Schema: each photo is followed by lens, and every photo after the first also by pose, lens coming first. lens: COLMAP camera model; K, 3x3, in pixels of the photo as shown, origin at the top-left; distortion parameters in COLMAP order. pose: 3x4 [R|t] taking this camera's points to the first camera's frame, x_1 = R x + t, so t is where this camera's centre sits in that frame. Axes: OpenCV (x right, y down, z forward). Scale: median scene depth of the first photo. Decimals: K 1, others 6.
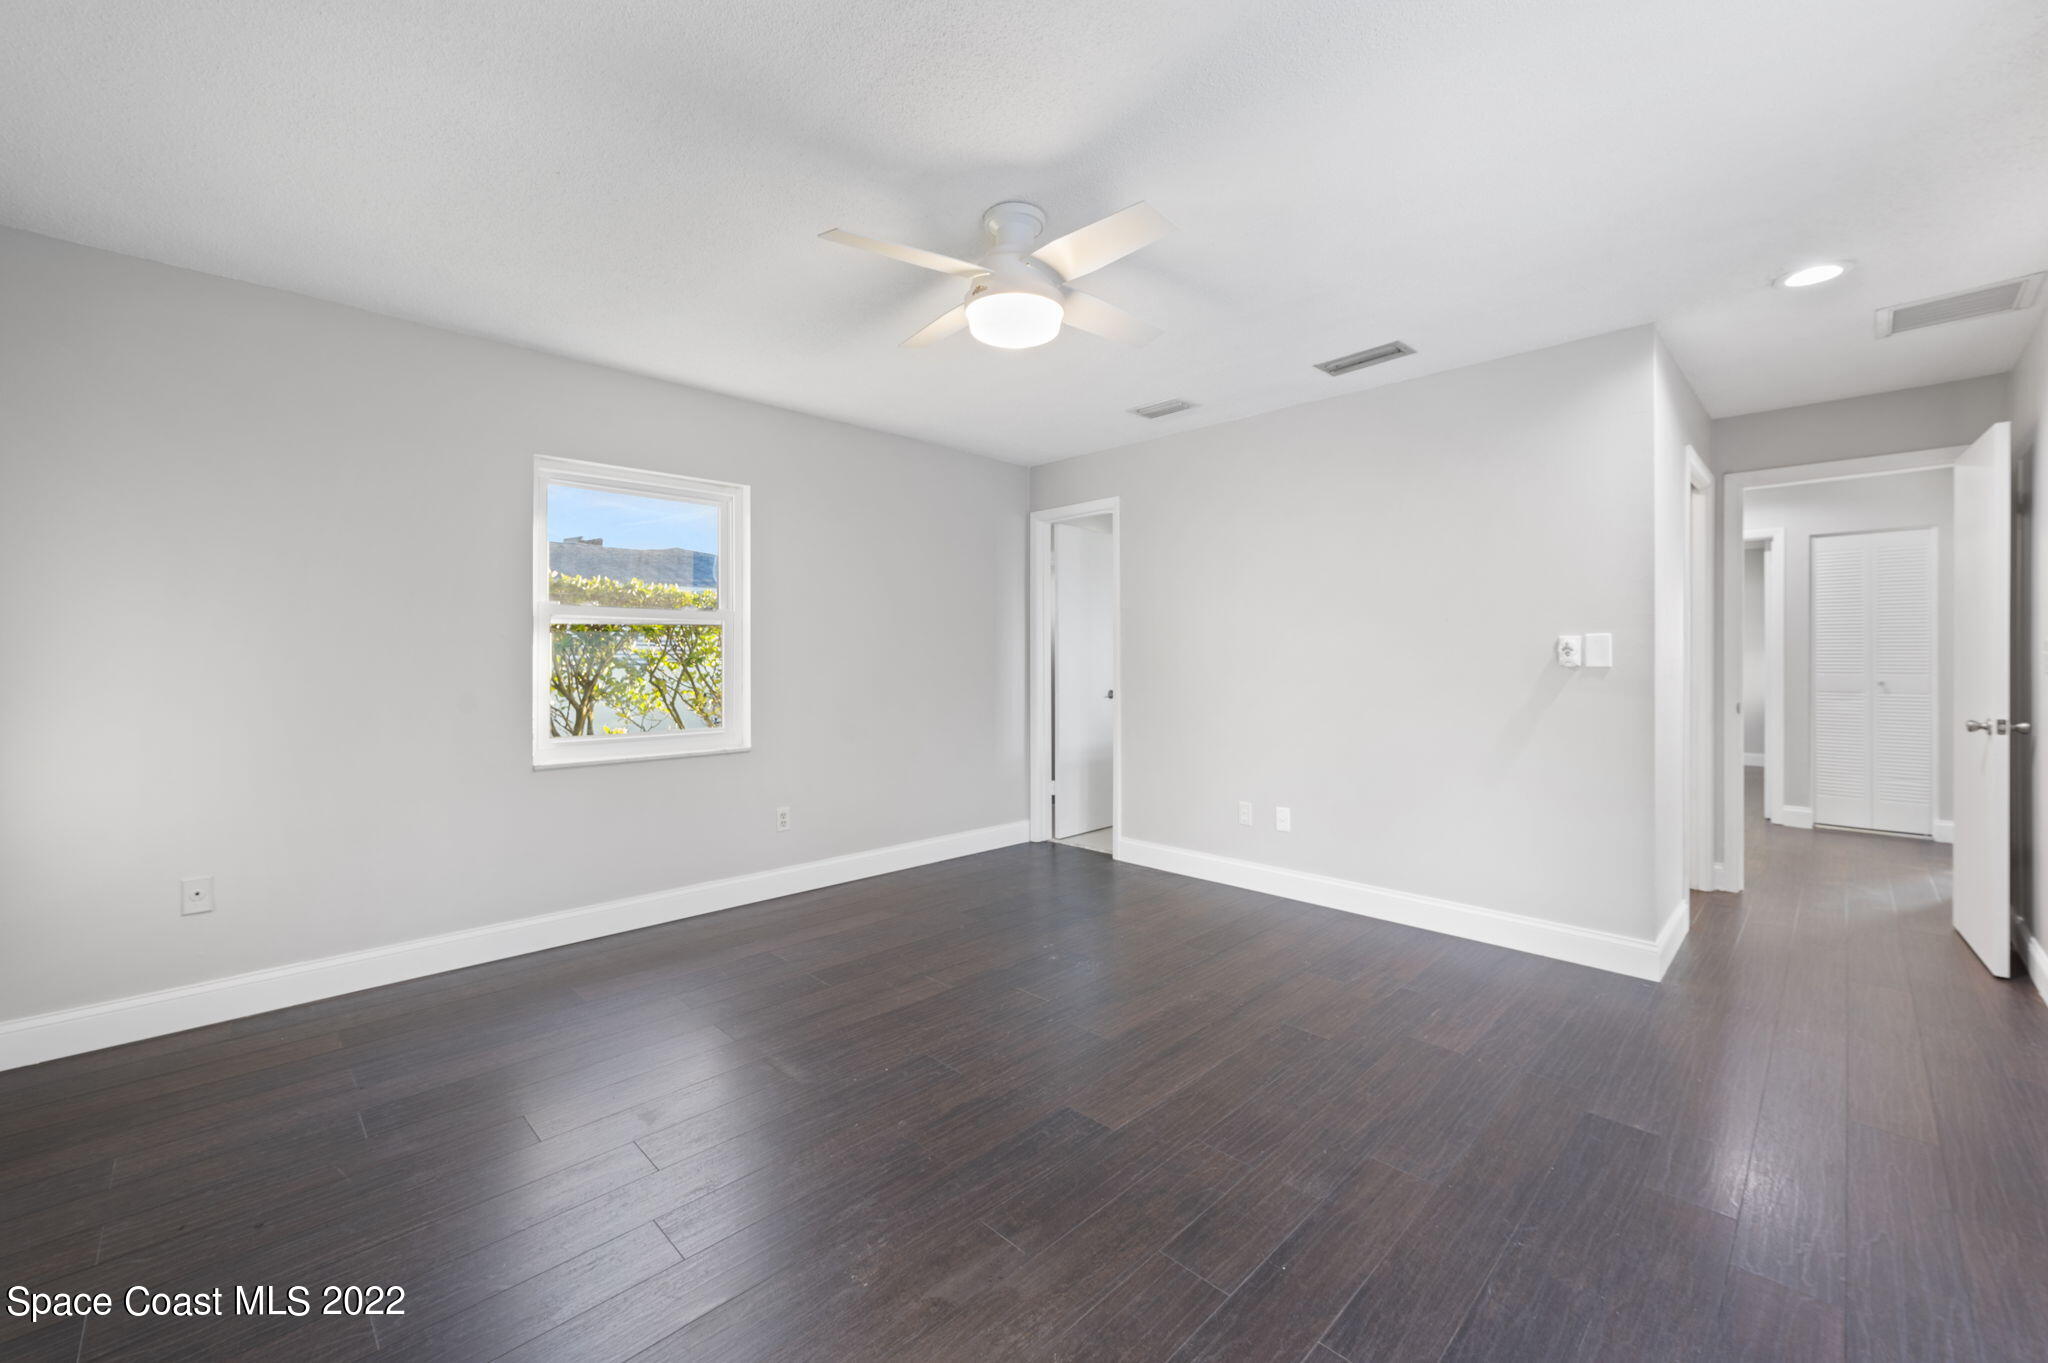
lens RADIAL K [[815.0, 0, 1028.7], [0, 815.0, 653.8], [0, 0, 1]] dist [-0.000760, 0.000227]
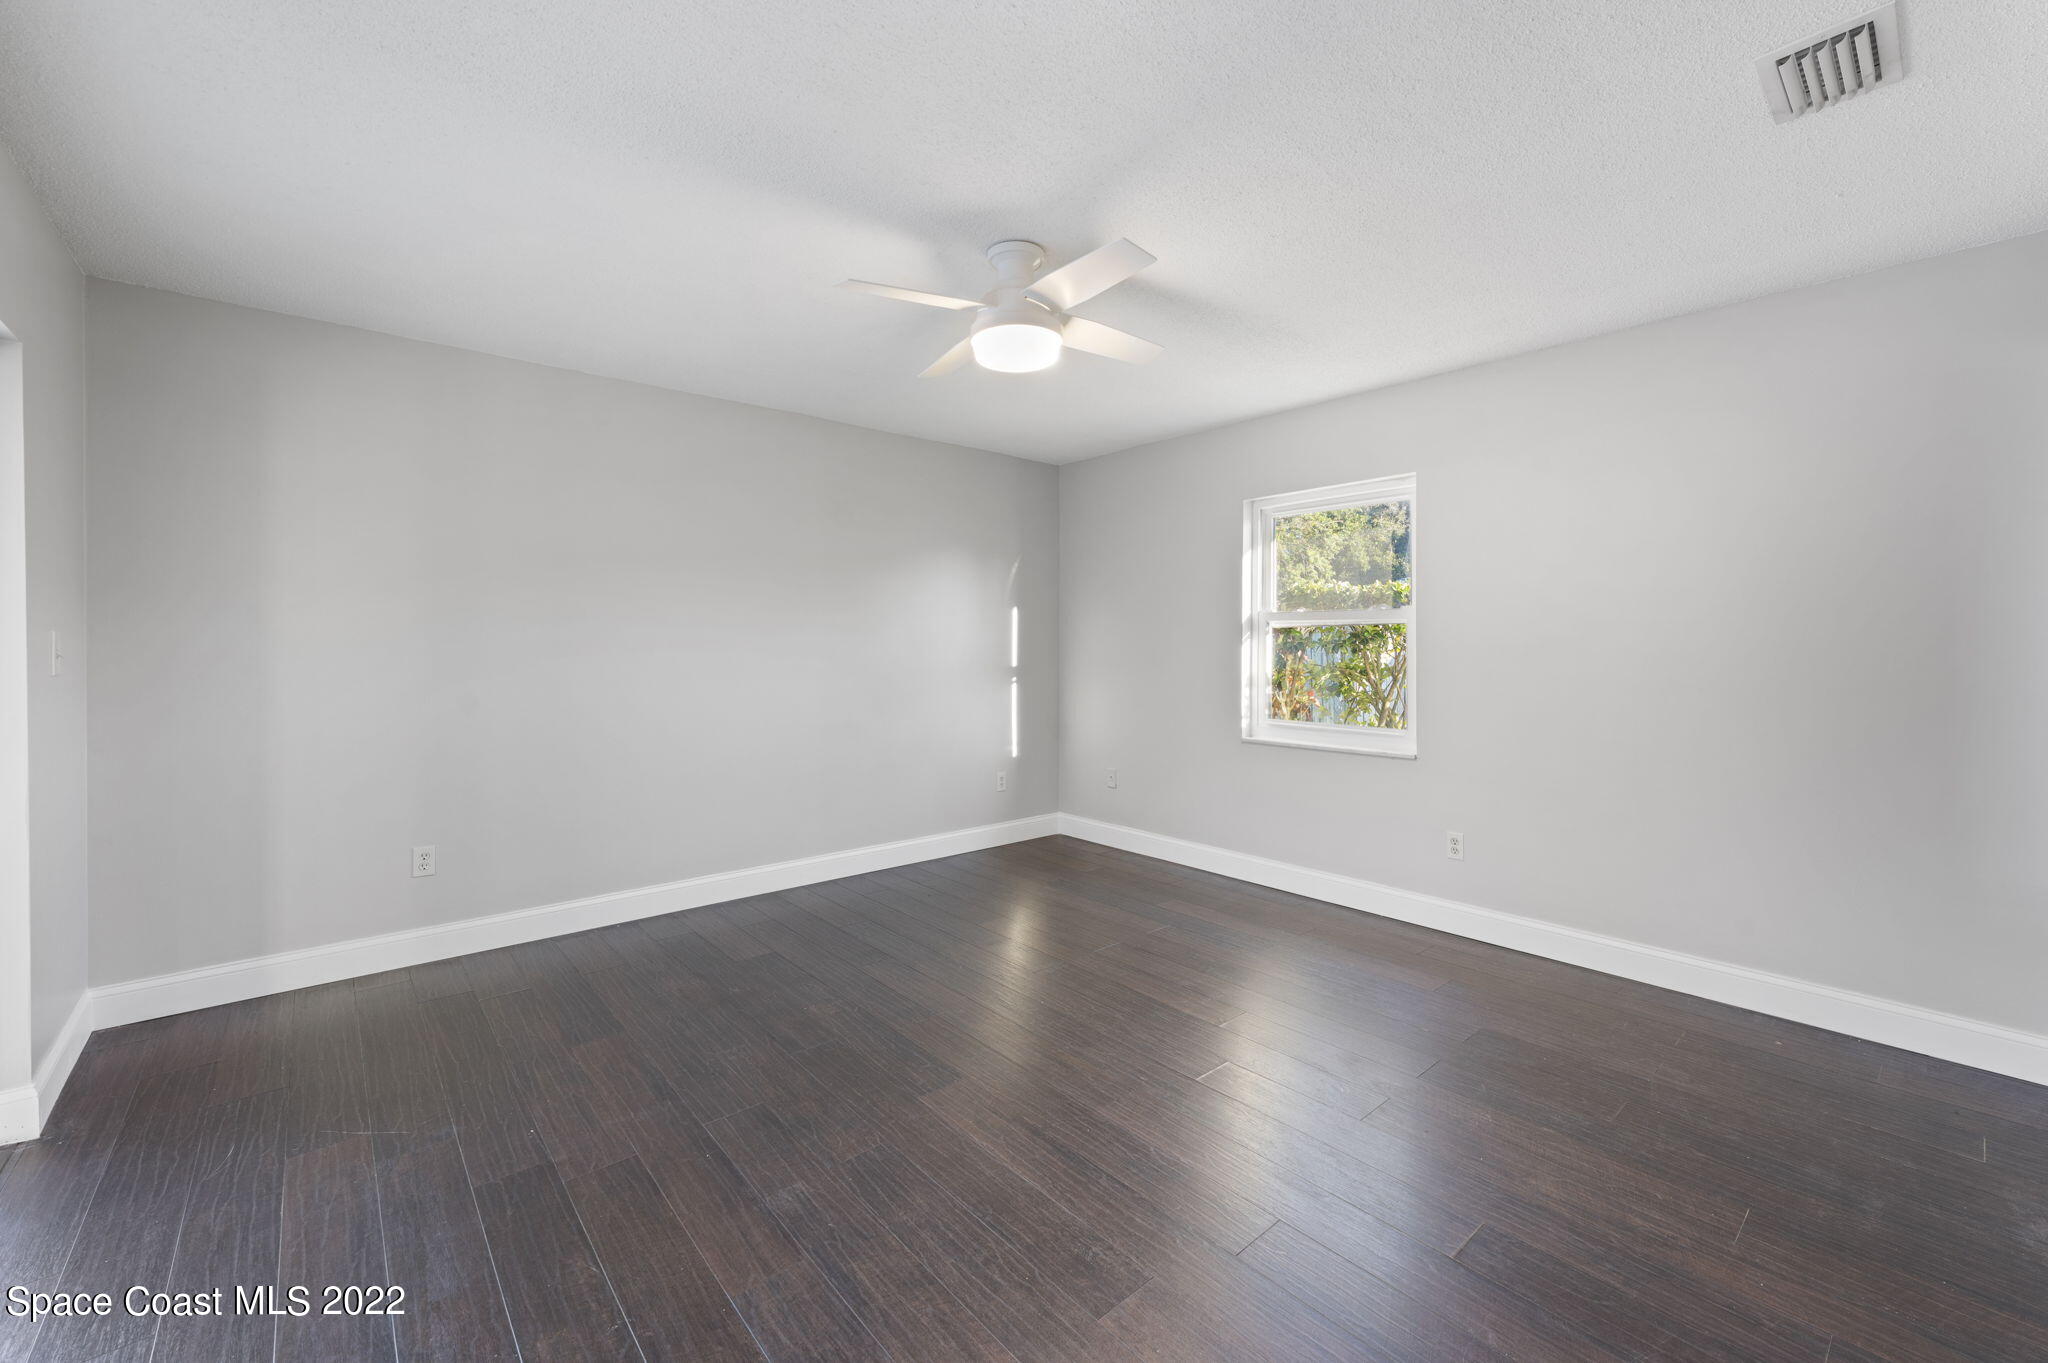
lens RADIAL K [[815.0, 0, 1028.7], [0, 815.0, 653.8], [0, 0, 1]] dist [-0.000760, 0.000227]
pose [[-0.063980, 0.011130, -0.997889, 1.168726], [0.002837, 0.999936, 0.010971, -0.020900], [0.997947, -0.002129, -0.064008, 1.209551]]
